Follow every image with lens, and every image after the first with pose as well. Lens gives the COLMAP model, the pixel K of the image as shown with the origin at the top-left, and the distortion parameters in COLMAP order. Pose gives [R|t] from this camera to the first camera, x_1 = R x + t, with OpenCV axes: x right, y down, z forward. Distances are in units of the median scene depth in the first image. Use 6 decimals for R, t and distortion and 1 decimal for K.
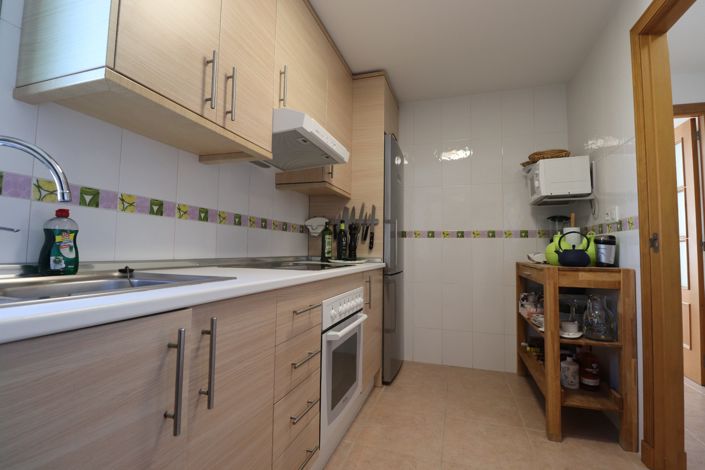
lens RADIAL K [[328.8, 0, 352.5], [0, 328.8, 235.0], [0, 0, 1]] dist [-0.026055, -0.000036]
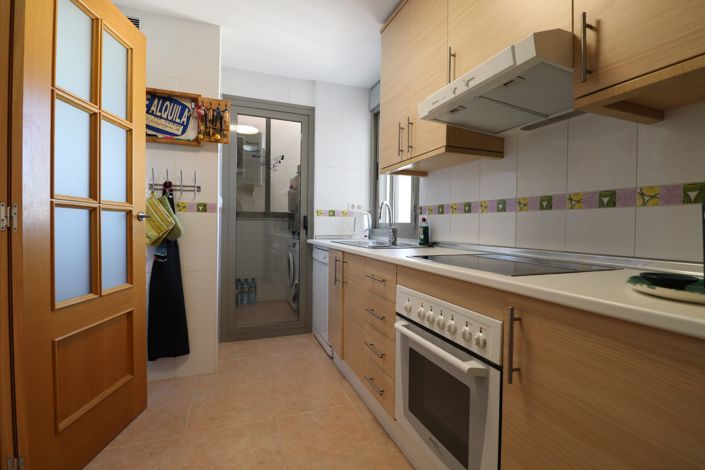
lens RADIAL K [[328.8, 0, 352.5], [0, 328.8, 235.0], [0, 0, 1]] dist [-0.026055, -0.000036]
pose [[-0.779267, -0.062243, -0.623594, 0.546199], [-0.047757, 0.998060, -0.039941, 0.092410], [0.624870, -0.001344, -0.780728, 1.373293]]
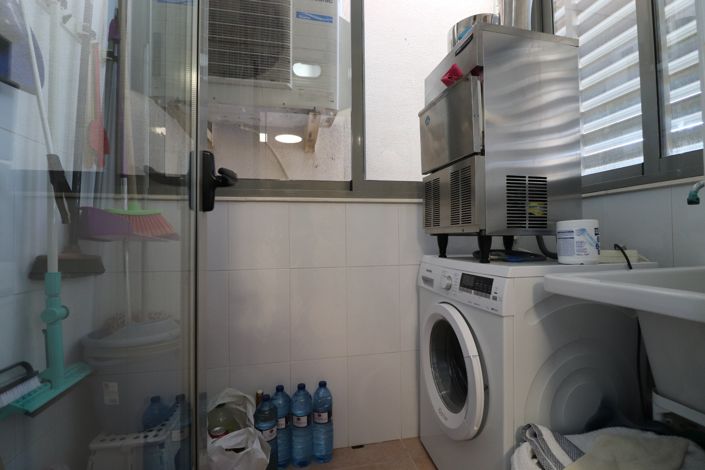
lens RADIAL K [[328.8, 0, 352.5], [0, 328.8, 235.0], [0, 0, 1]] dist [-0.026055, -0.000036]
pose [[-0.874718, -0.062403, -0.480598, 0.348405], [-0.034096, 0.997142, -0.067418, 0.078783], [0.483432, -0.042585, -0.874346, 0.861653]]
